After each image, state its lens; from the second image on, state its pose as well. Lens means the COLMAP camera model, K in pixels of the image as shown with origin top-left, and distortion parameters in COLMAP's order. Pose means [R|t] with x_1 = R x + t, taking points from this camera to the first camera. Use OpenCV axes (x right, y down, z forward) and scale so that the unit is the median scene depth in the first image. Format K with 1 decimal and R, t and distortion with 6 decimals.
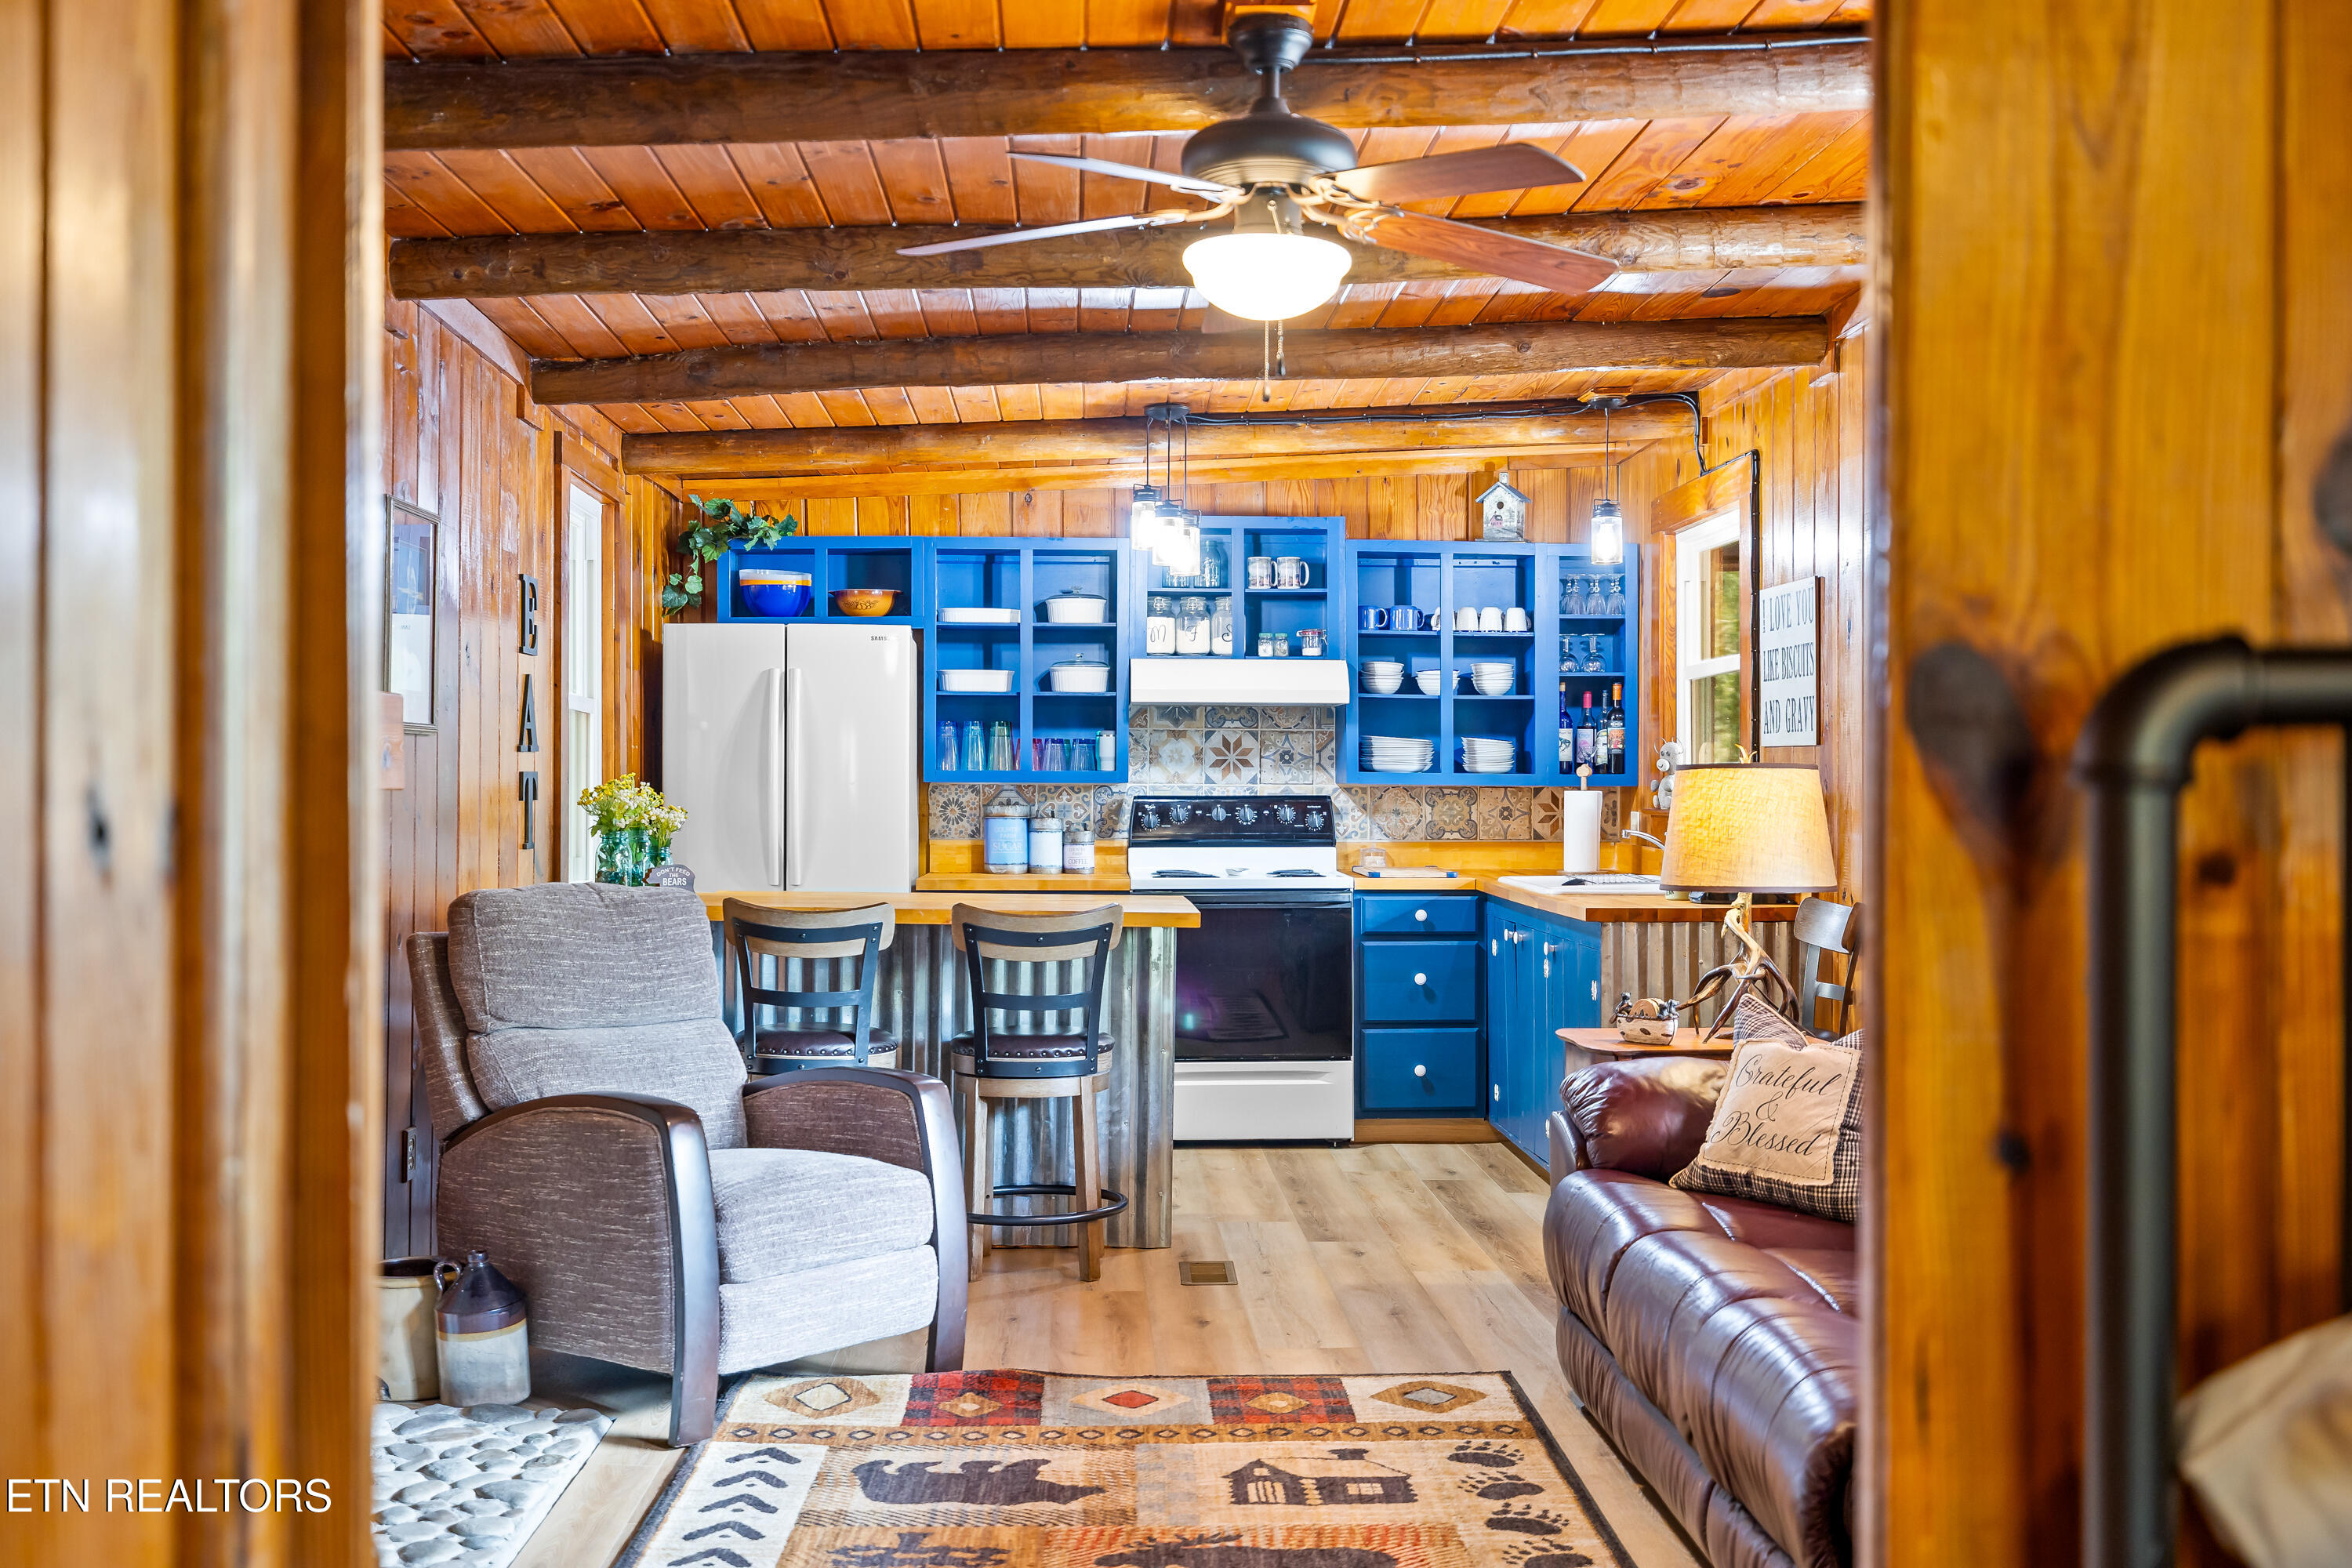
lens RADIAL K [[2273.8, 0, 1164.1], [0, 2273.8, 808.4], [0, 0, 1]] dist [0.003760, 0.000000]
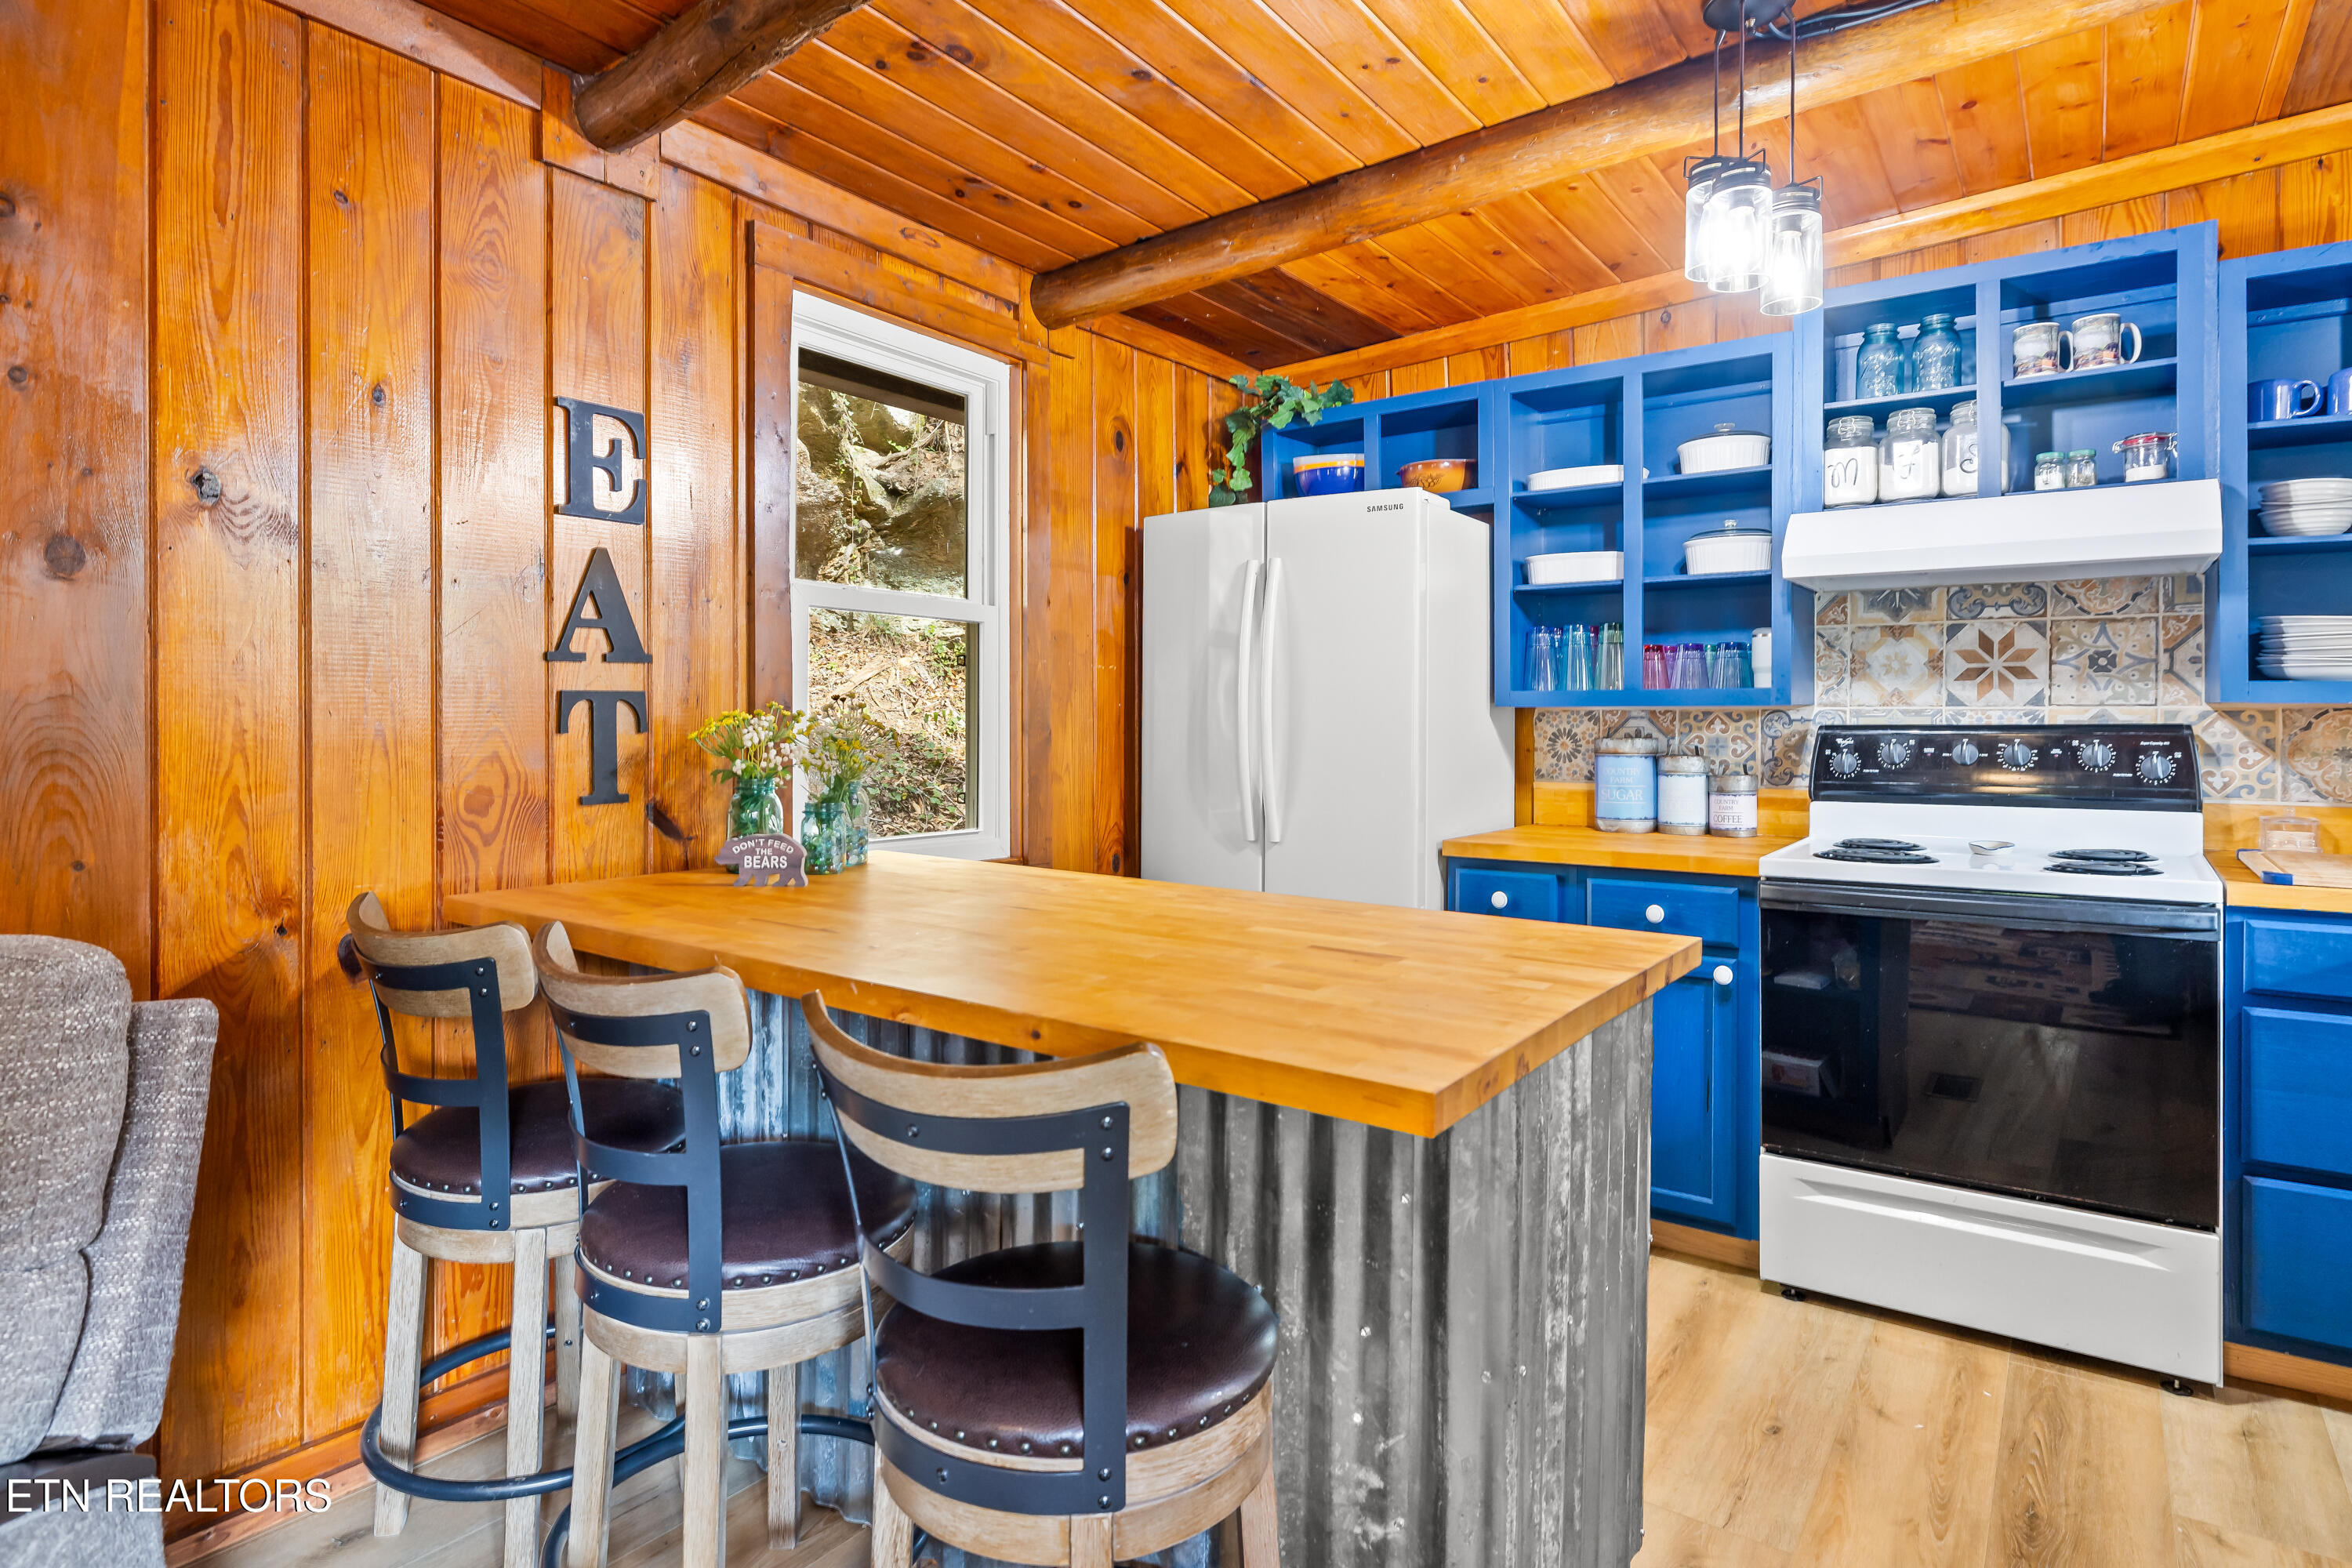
lens RADIAL K [[1274.9, 0, 1177.7], [0, 1274.9, 734.5], [0, 0, 1]] dist [-0.005000, 0.001236]
pose [[0.790771, 0.003620, -0.612101, 0.068802], [-0.002570, 0.999993, 0.002595, -0.003259], [0.612106, -0.000479, 0.790775, 0.597446]]
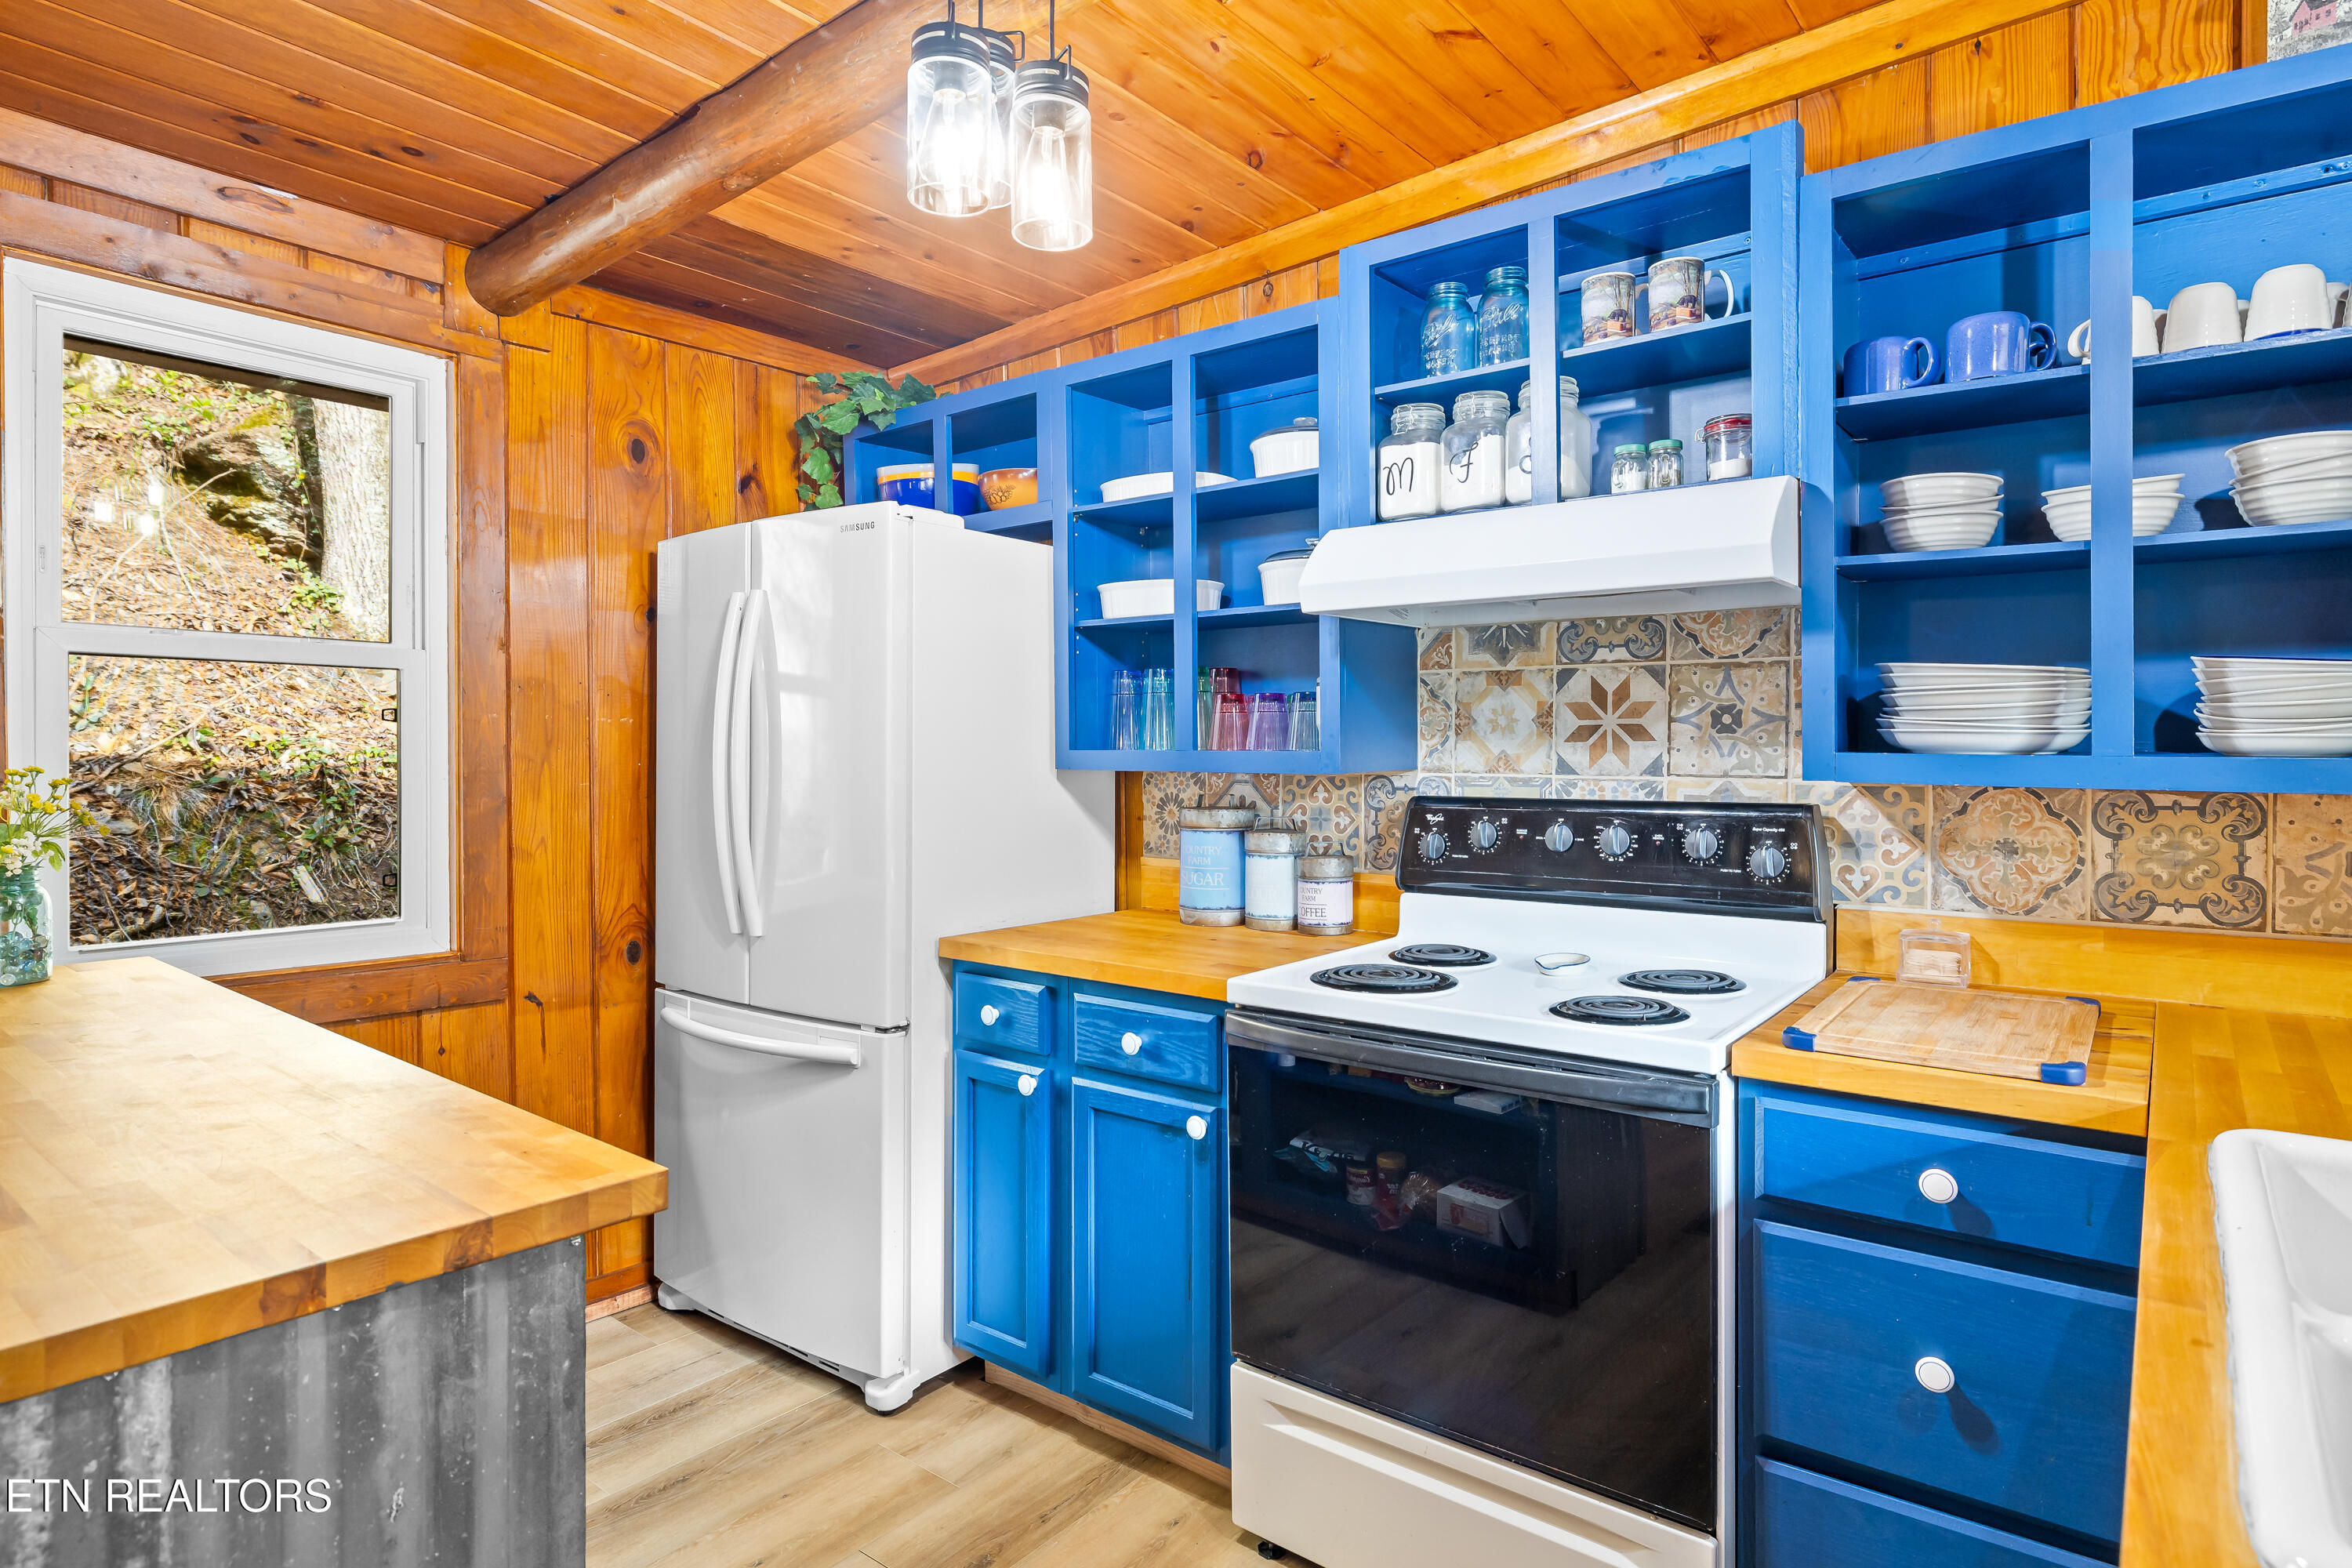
lens RADIAL K [[1274.9, 0, 1178.6], [0, 1274.9, 766.1], [0, 0, 1]] dist [-0.005000, 0.001236]
pose [[0.758986, 0.006921, -0.651071, 0.143157], [-0.003072, 0.999970, 0.007049, -0.014838], [0.651100, -0.003350, 0.758985, 0.752876]]
